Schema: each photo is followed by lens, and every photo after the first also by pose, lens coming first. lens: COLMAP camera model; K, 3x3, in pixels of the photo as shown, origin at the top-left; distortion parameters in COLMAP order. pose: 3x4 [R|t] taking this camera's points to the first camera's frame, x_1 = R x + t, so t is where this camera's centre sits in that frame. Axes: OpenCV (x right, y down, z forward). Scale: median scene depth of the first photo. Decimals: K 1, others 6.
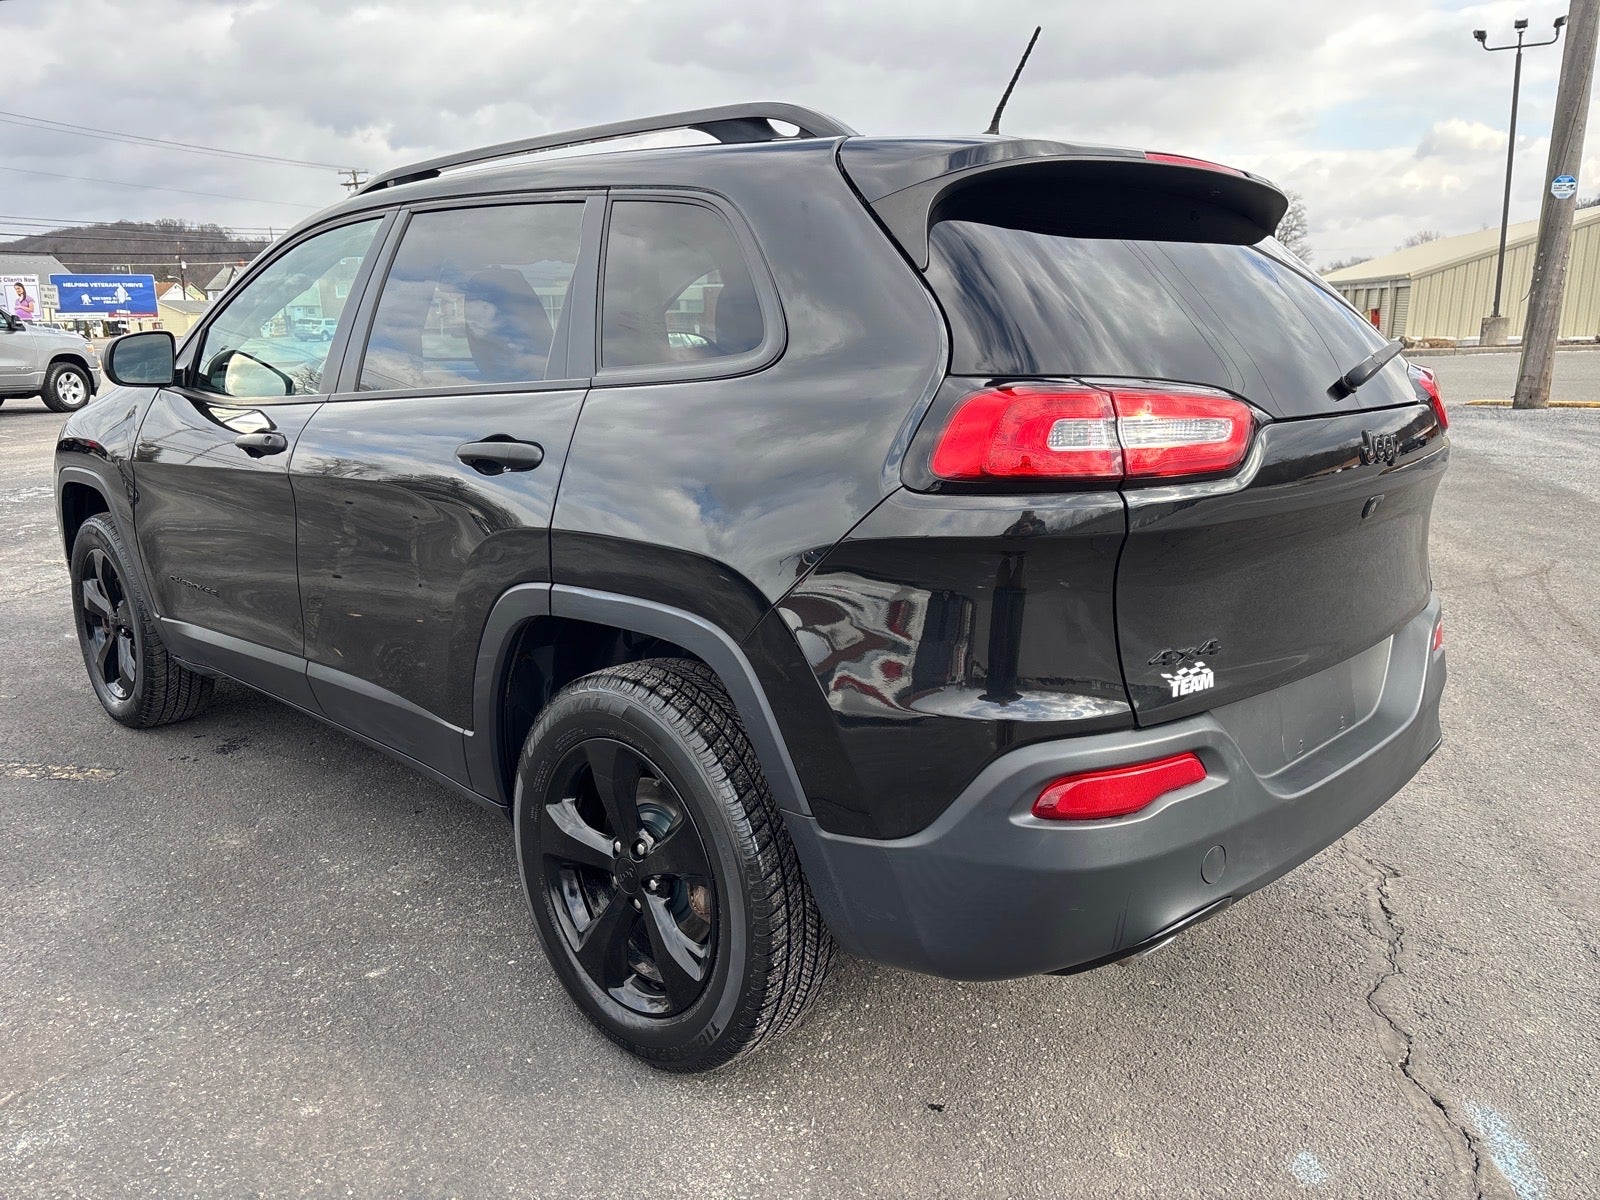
lens RADIAL K [[1205.2, 0, 803.8], [0, 1205.2, 611.0], [0, 0, 1]] dist [0.055271, -0.065163]
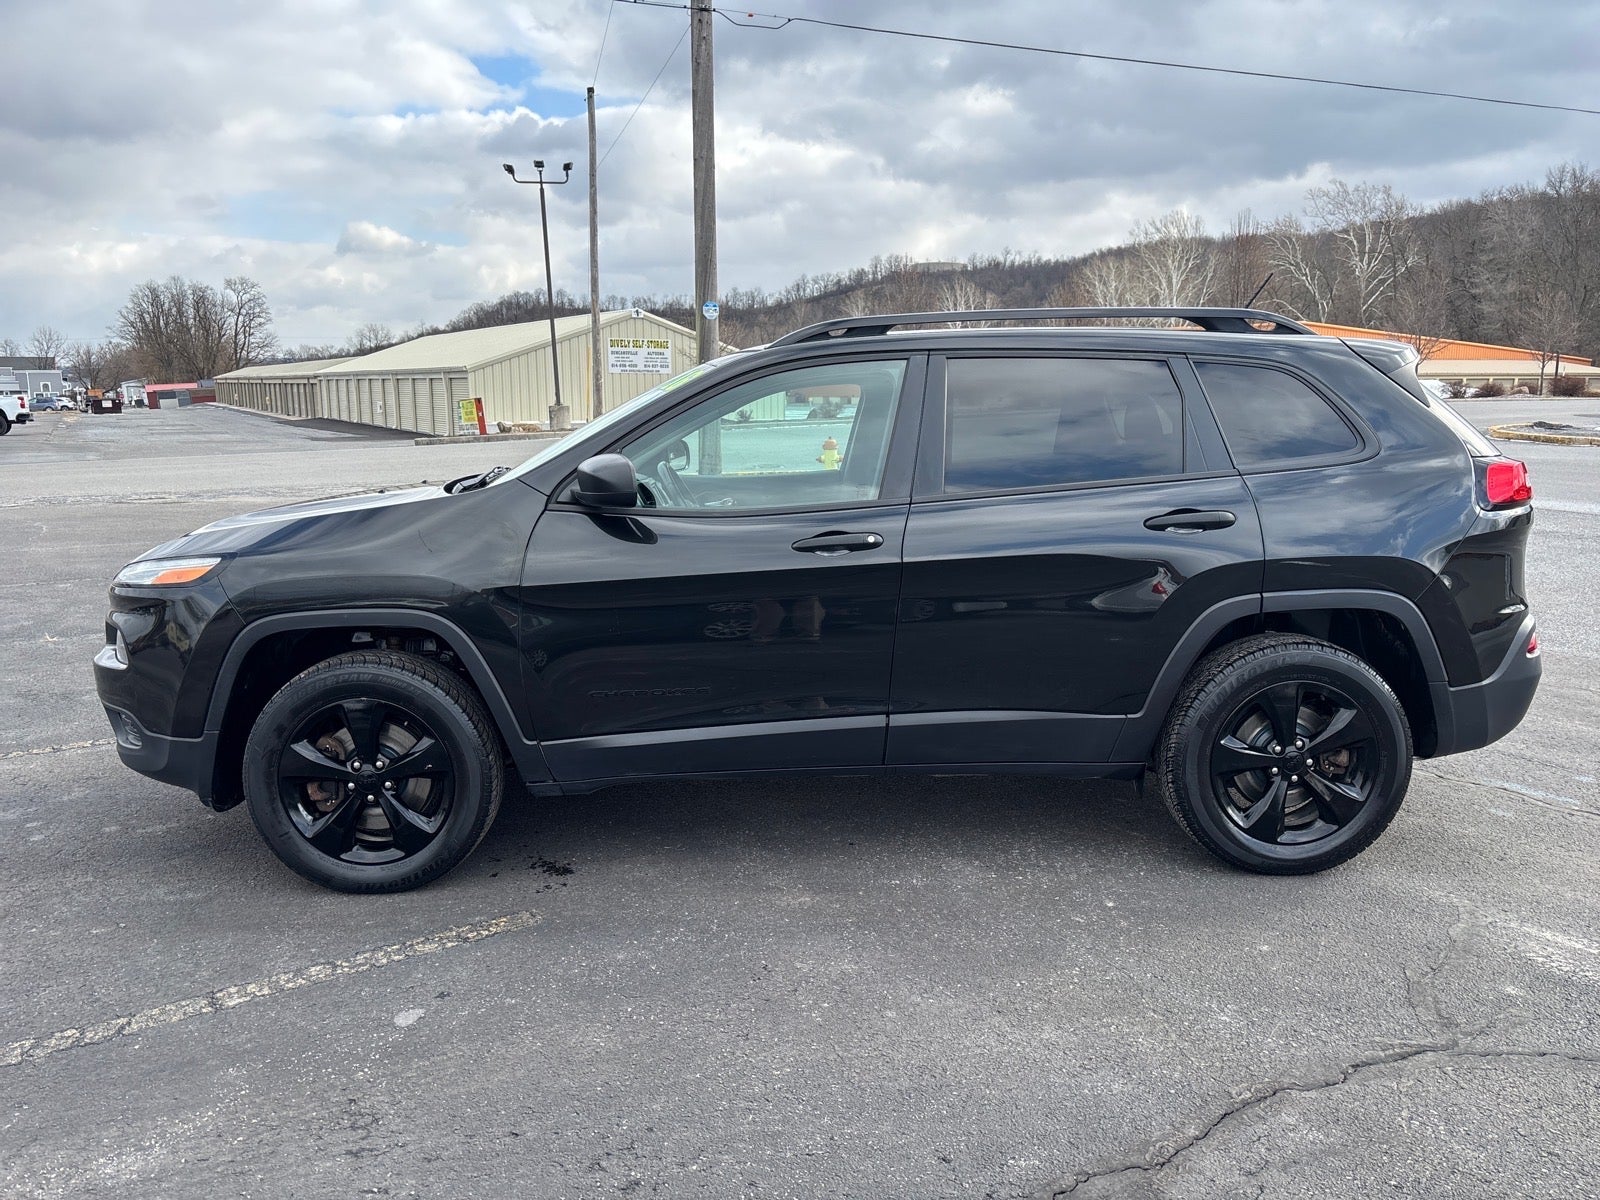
lens RADIAL K [[1205.2, 0, 809.6], [0, 1205.2, 608.7], [0, 0, 1]] dist [0.055271, -0.065163]
pose [[0.693845, -0.123320, 0.709486, -0.125299], [0.170977, 0.985267, 0.004047, -0.007893], [-0.699532, 0.118498, 0.704707, 0.018241]]
